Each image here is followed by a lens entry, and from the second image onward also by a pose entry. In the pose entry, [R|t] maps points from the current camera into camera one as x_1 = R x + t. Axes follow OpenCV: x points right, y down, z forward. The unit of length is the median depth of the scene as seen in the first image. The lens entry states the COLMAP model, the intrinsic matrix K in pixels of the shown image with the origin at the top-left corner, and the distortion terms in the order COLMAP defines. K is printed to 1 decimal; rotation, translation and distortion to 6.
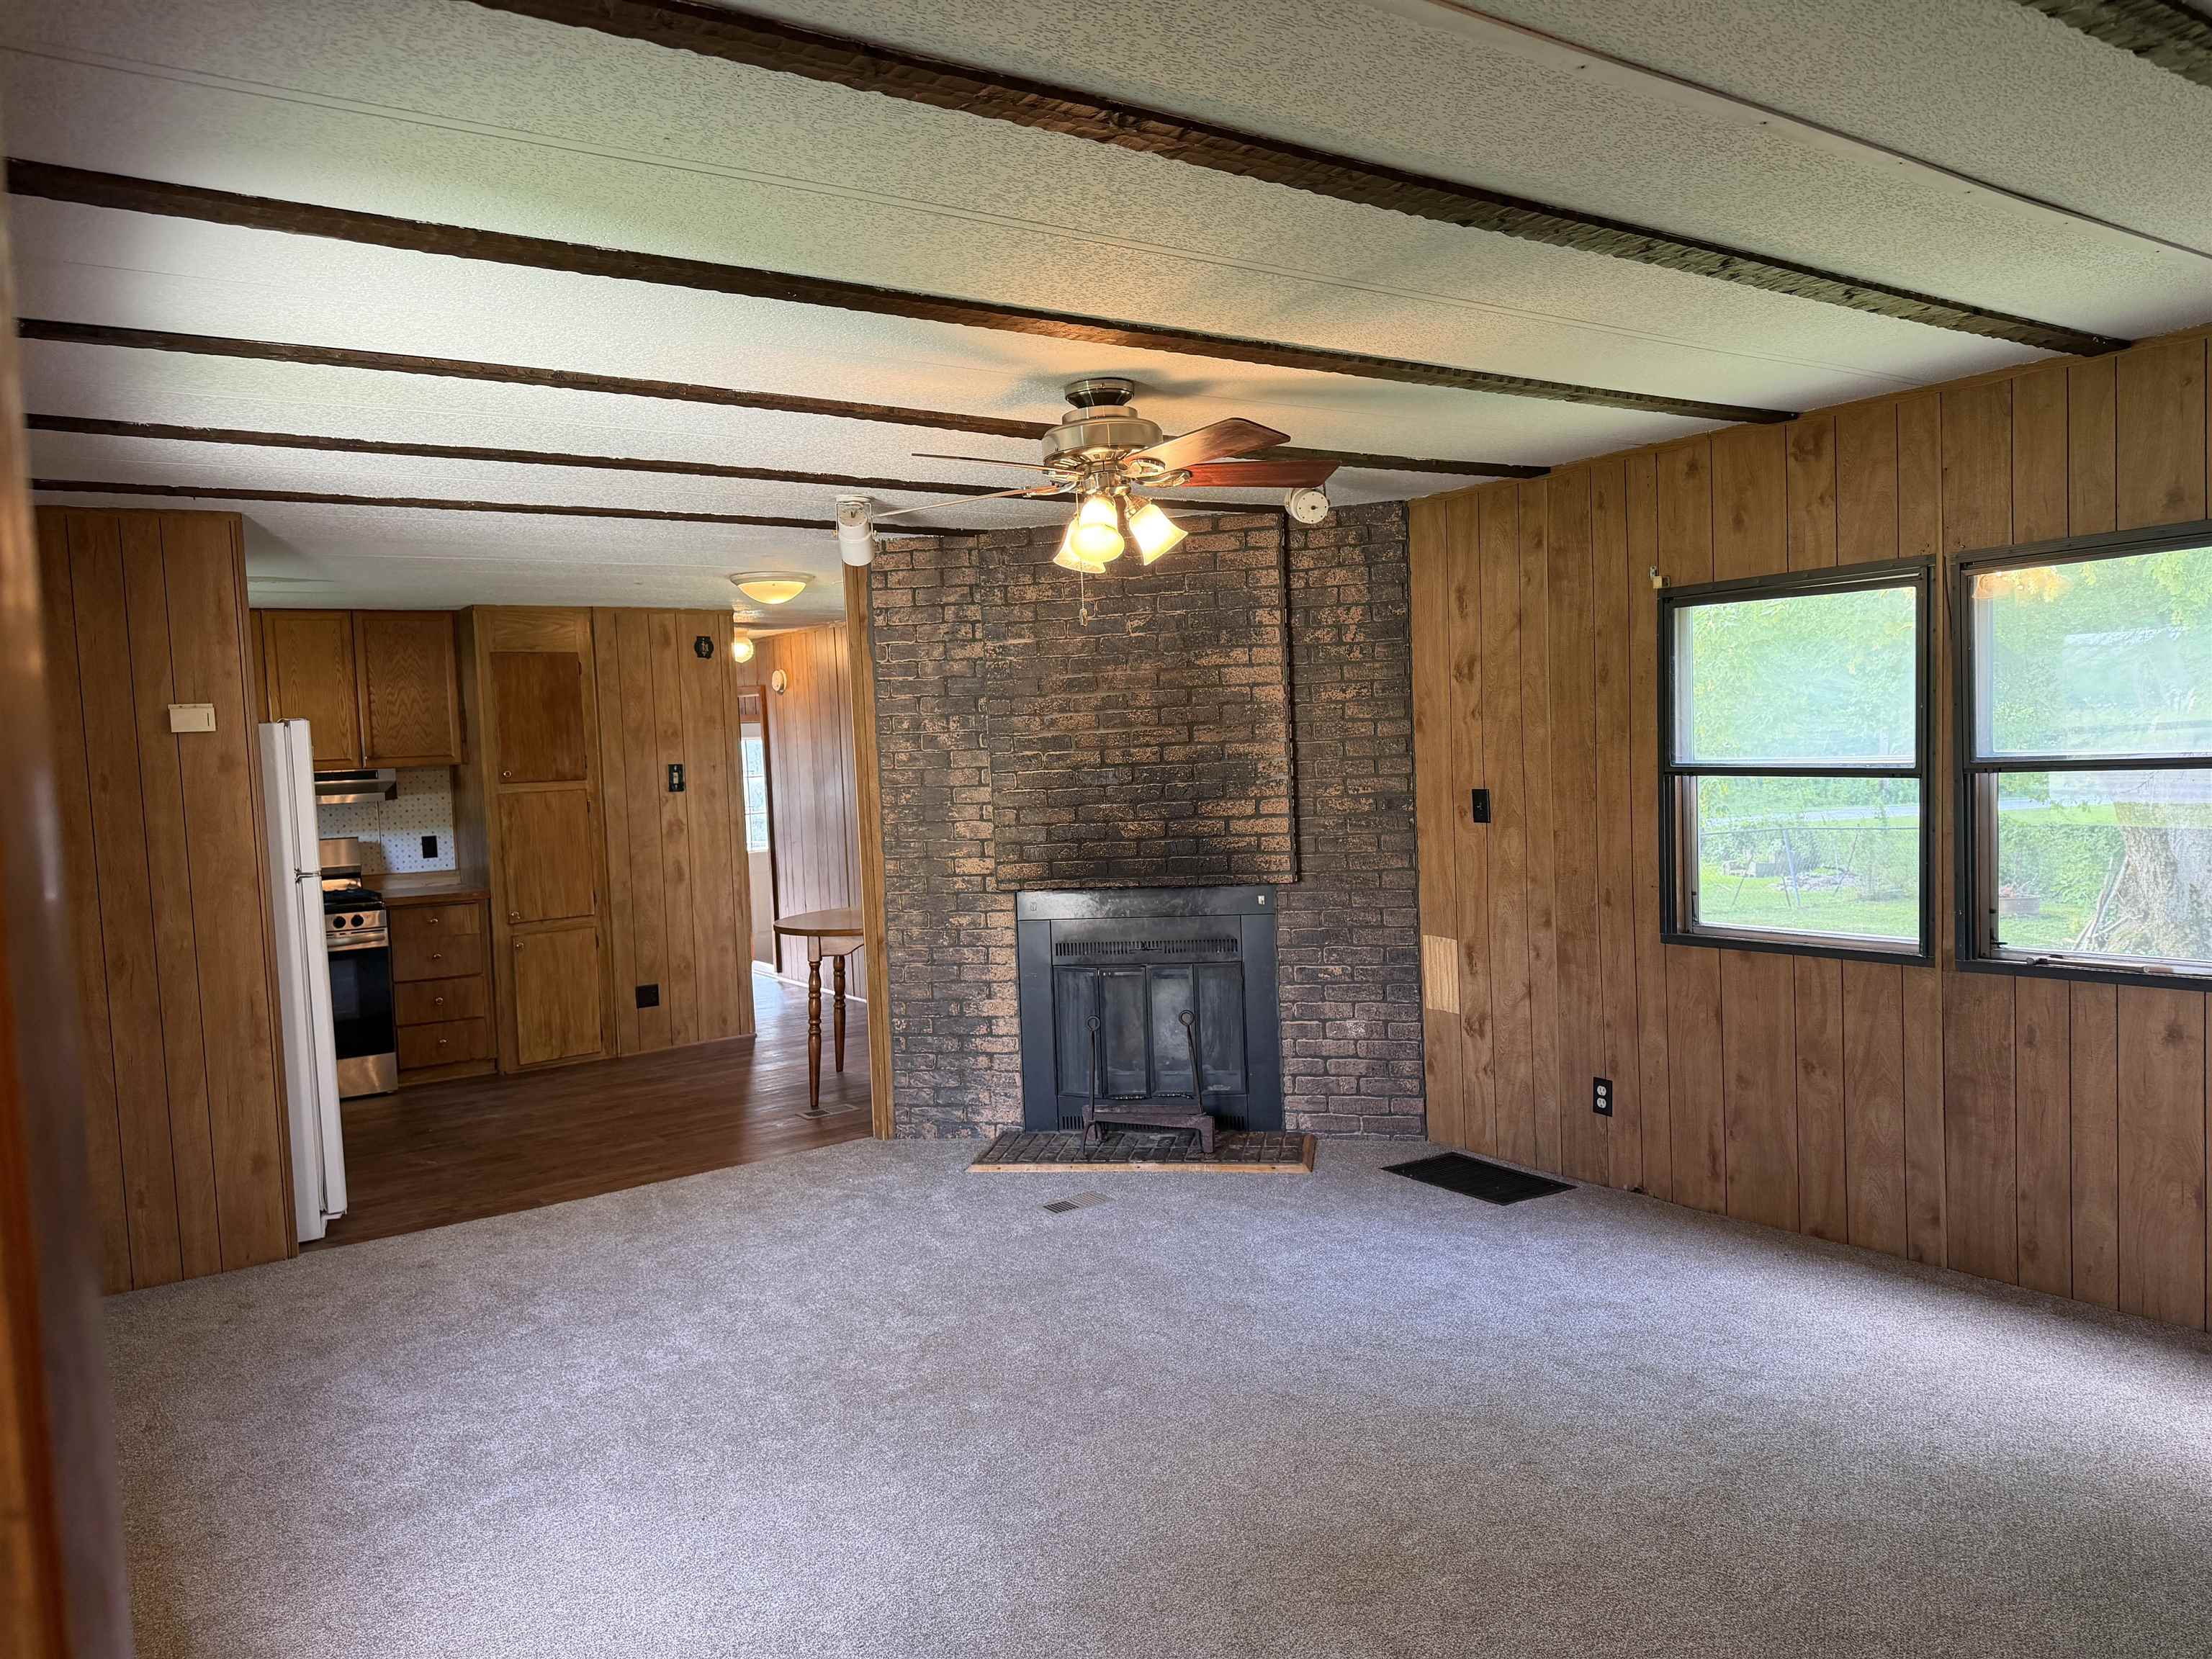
lens RADIAL K [[1534.9, 0, 1111.0], [0, 1534.9, 830.2], [0, 0, 1]] dist [0.154616, -0.275299]
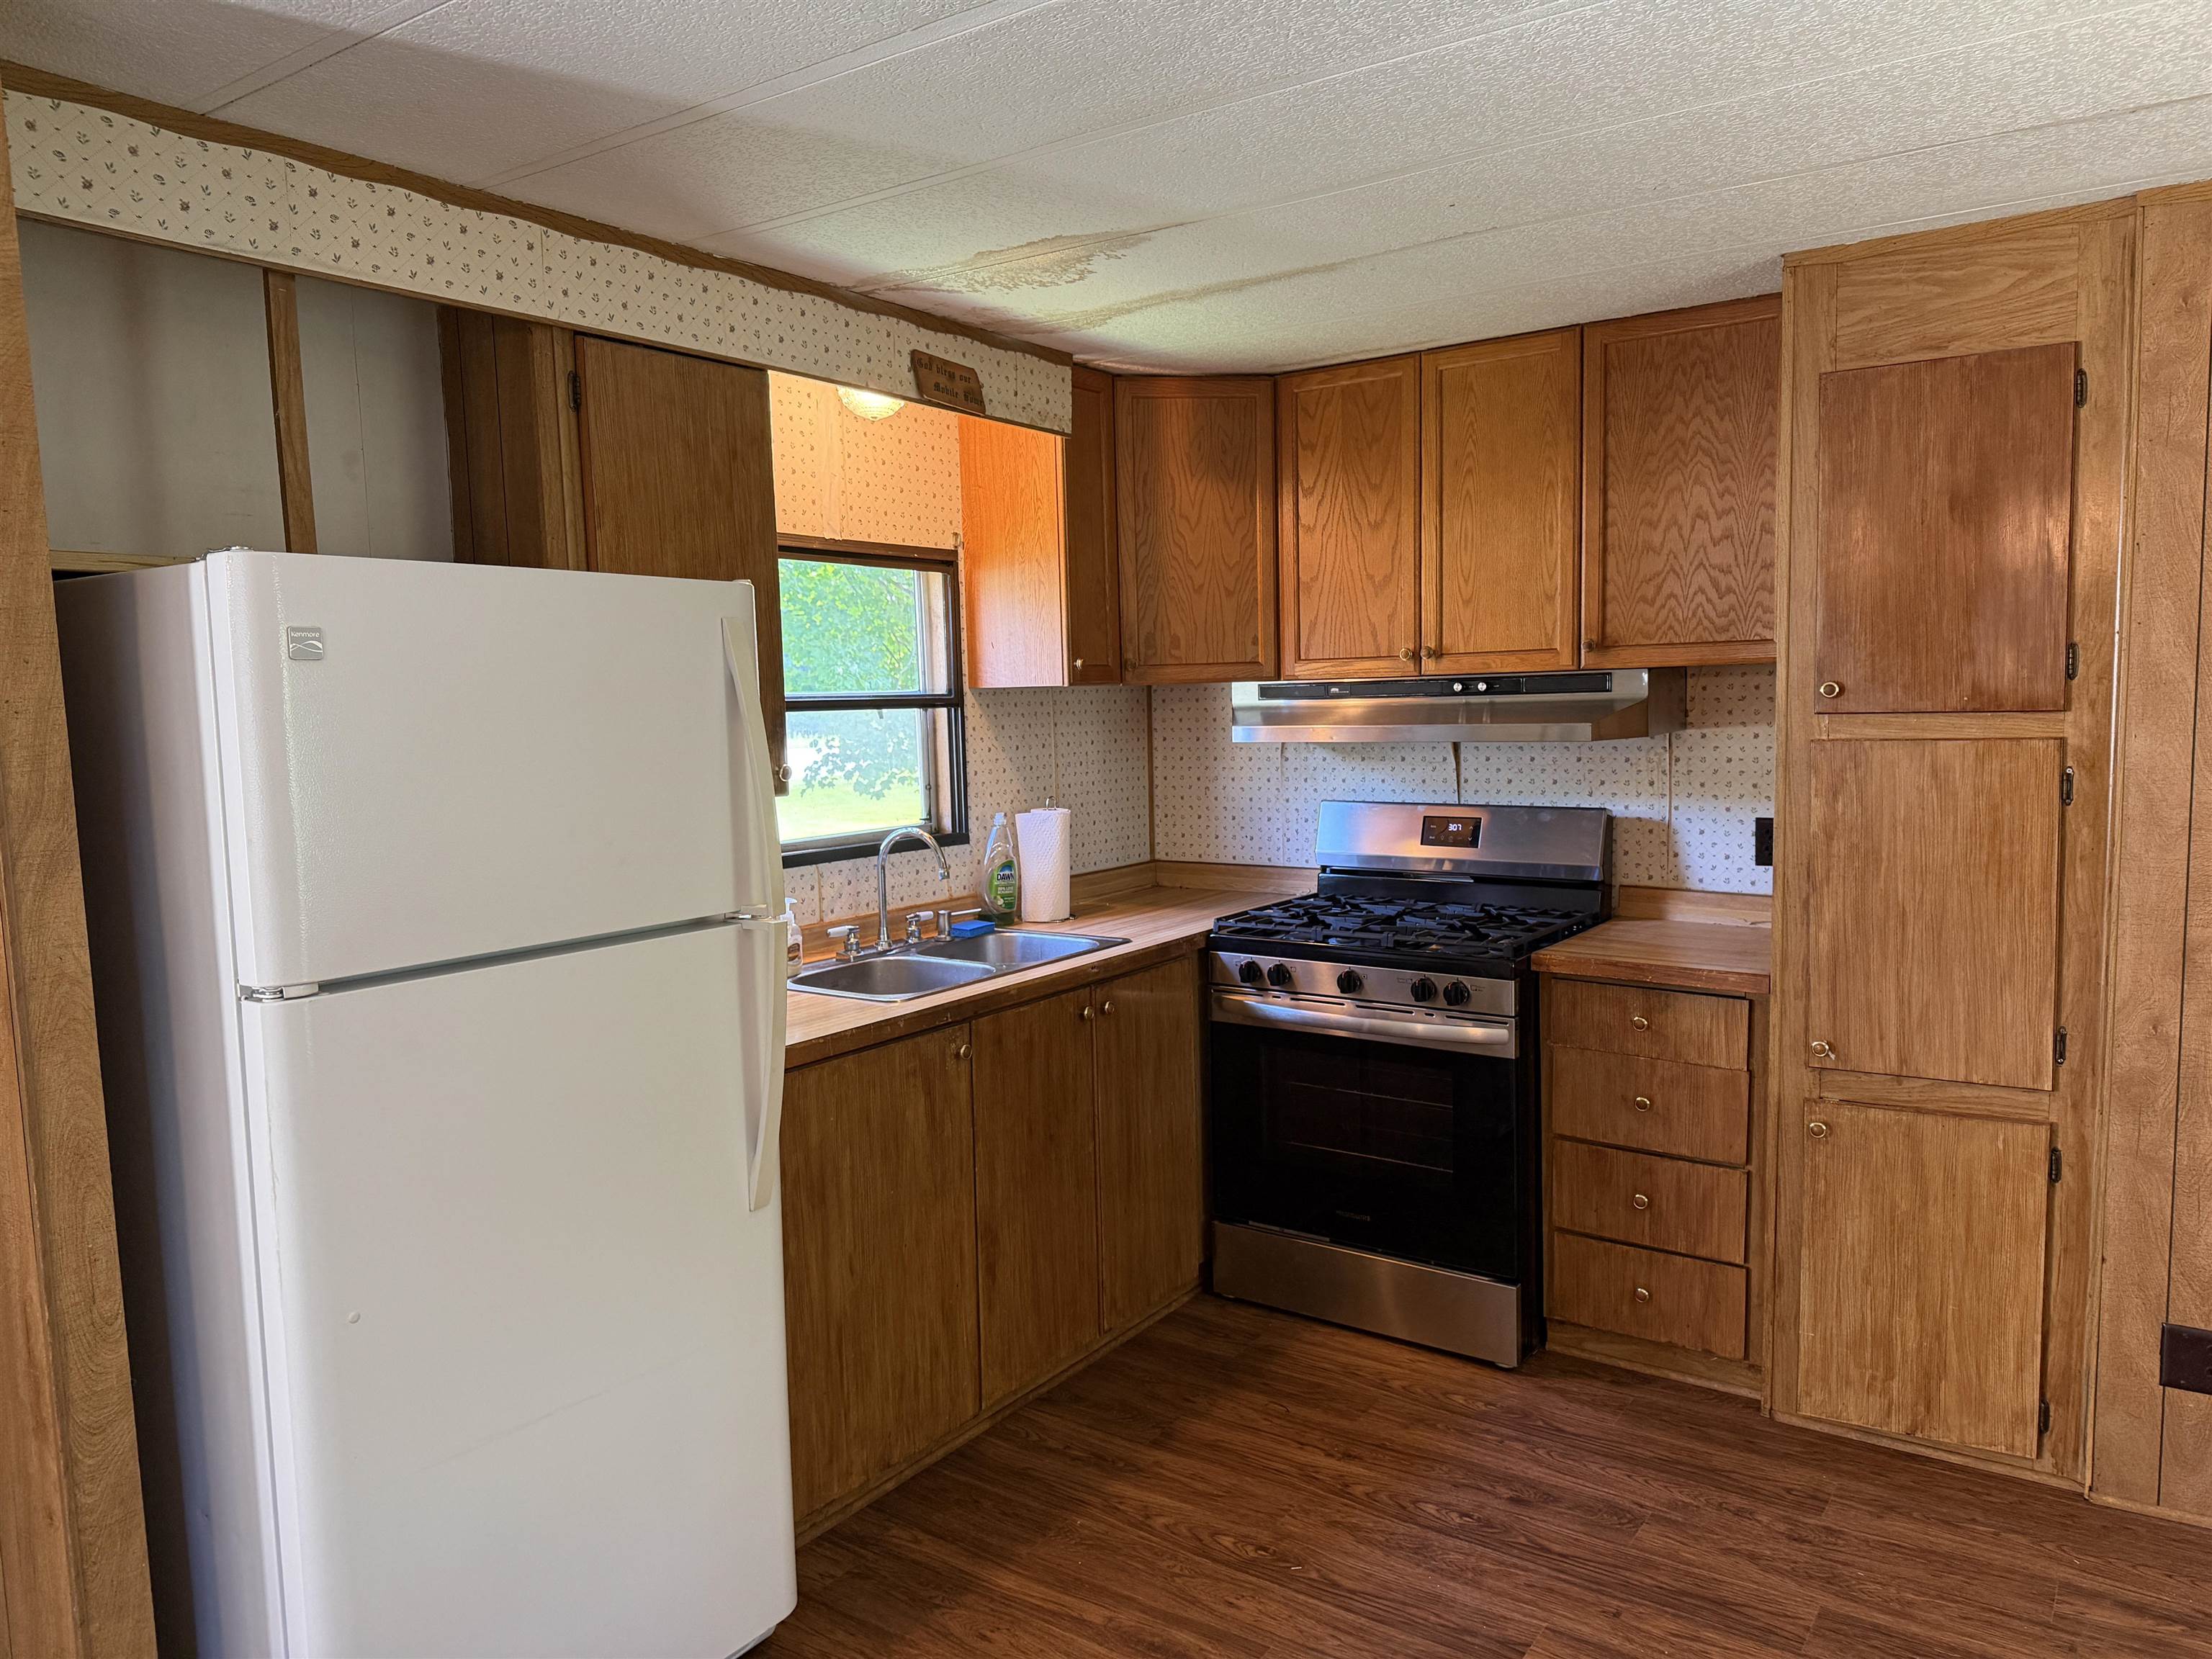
lens RADIAL K [[1556.5, 0, 1093.5], [0, 1556.5, 838.4], [0, 0, 1]] dist [0.078197, -0.090110]
pose [[0.348760, 0.124778, -0.928869, -0.103660], [-0.045167, 0.992184, 0.116324, -0.046596], [0.936123, 0.001385, 0.351669, 0.876842]]
